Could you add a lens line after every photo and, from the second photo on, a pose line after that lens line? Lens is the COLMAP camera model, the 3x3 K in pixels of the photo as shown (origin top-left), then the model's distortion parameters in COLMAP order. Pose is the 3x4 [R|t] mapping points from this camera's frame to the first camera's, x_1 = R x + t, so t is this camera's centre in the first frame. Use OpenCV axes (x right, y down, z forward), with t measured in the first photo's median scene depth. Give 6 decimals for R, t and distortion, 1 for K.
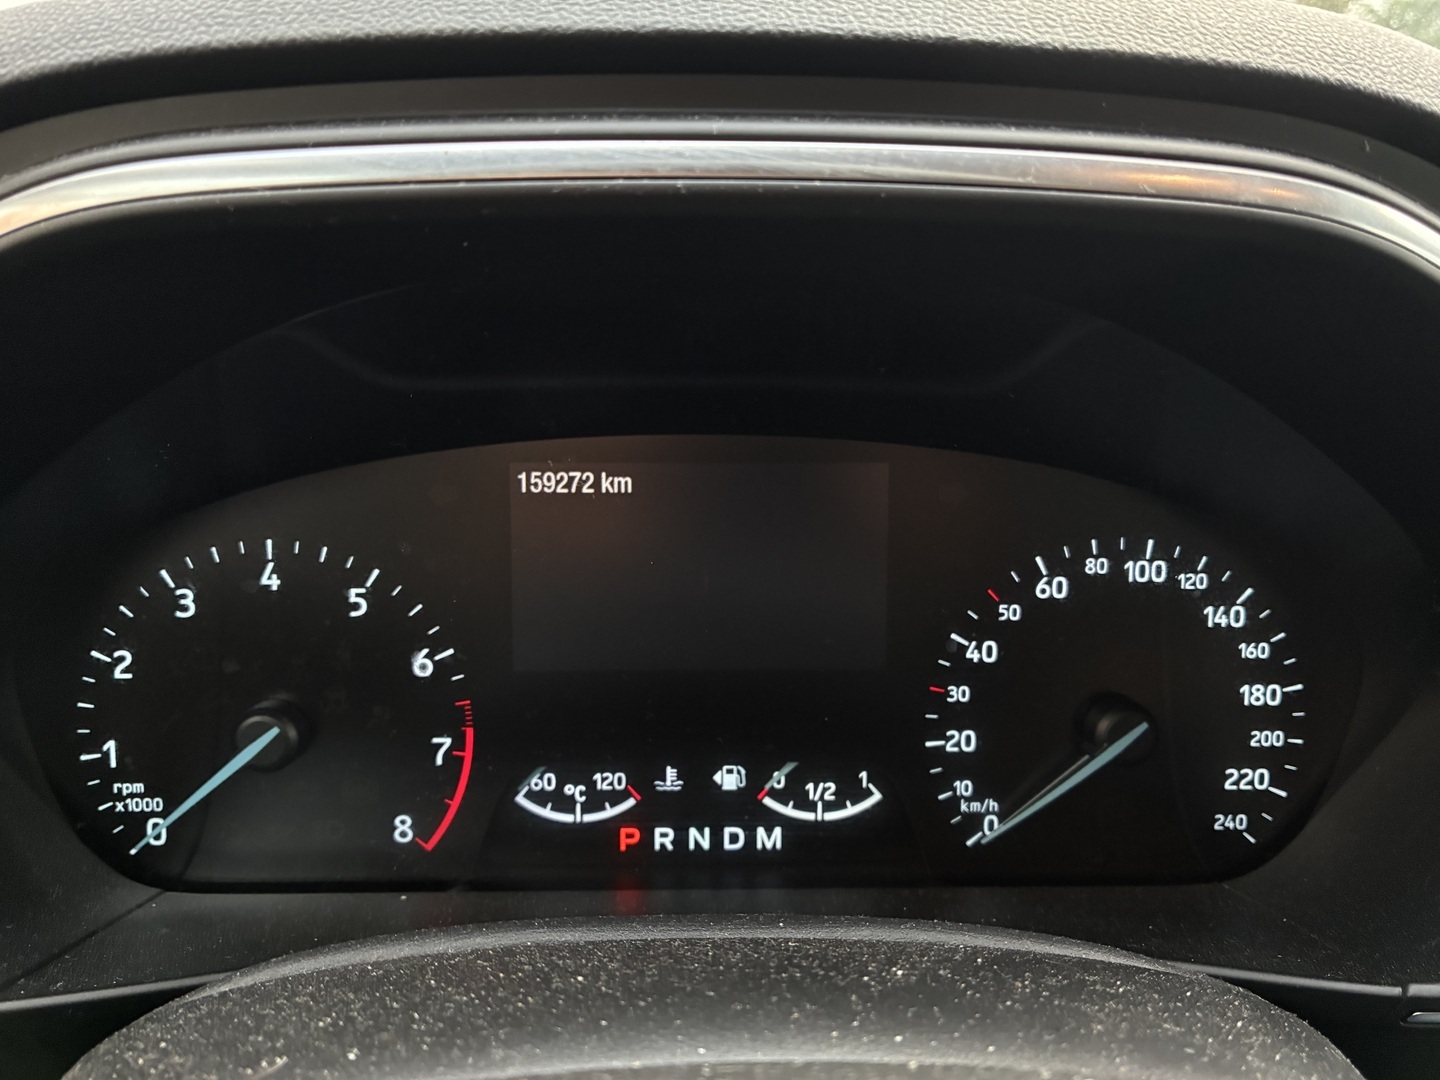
lens RADIAL K [[1074.0, 0, 725.5], [0, 1074.0, 535.7], [0, 0, 1]] dist [0.041021, -0.066498]
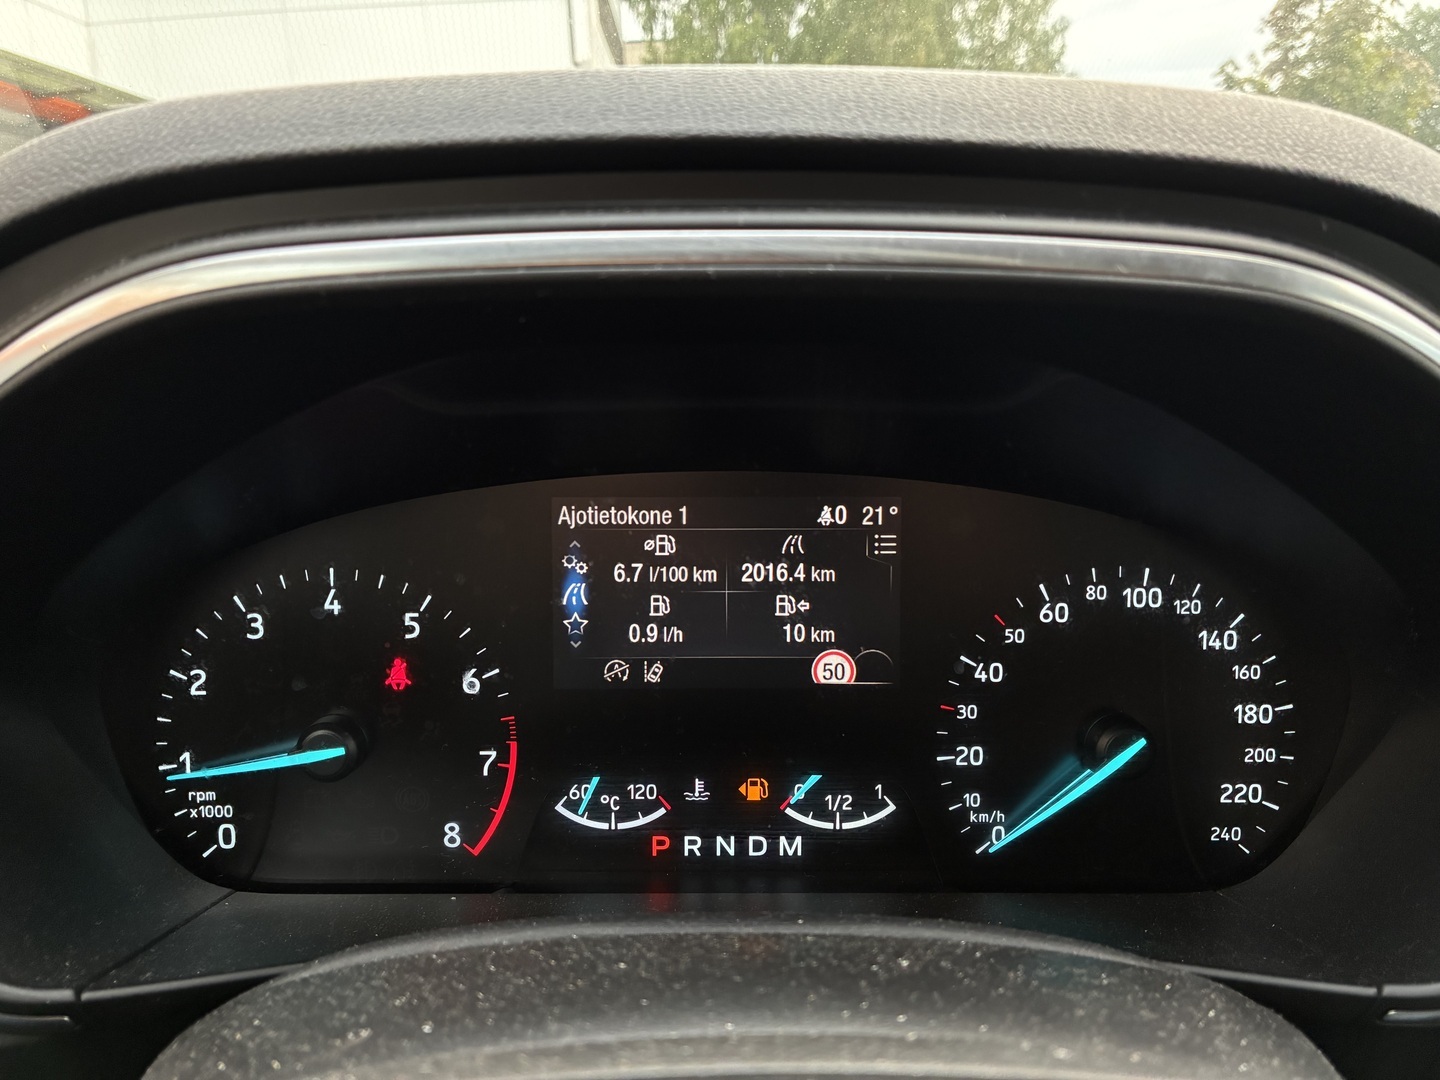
lens RADIAL K [[1074.0, 0, 724.2], [0, 1074.0, 532.6], [0, 0, 1]] dist [0.041021, -0.066498]
pose [[0.999732, -0.000267, -0.023134, -0.000862], [-0.000041, 0.999911, -0.013306, -0.021668], [0.023135, 0.013303, 0.999644, -0.099949]]
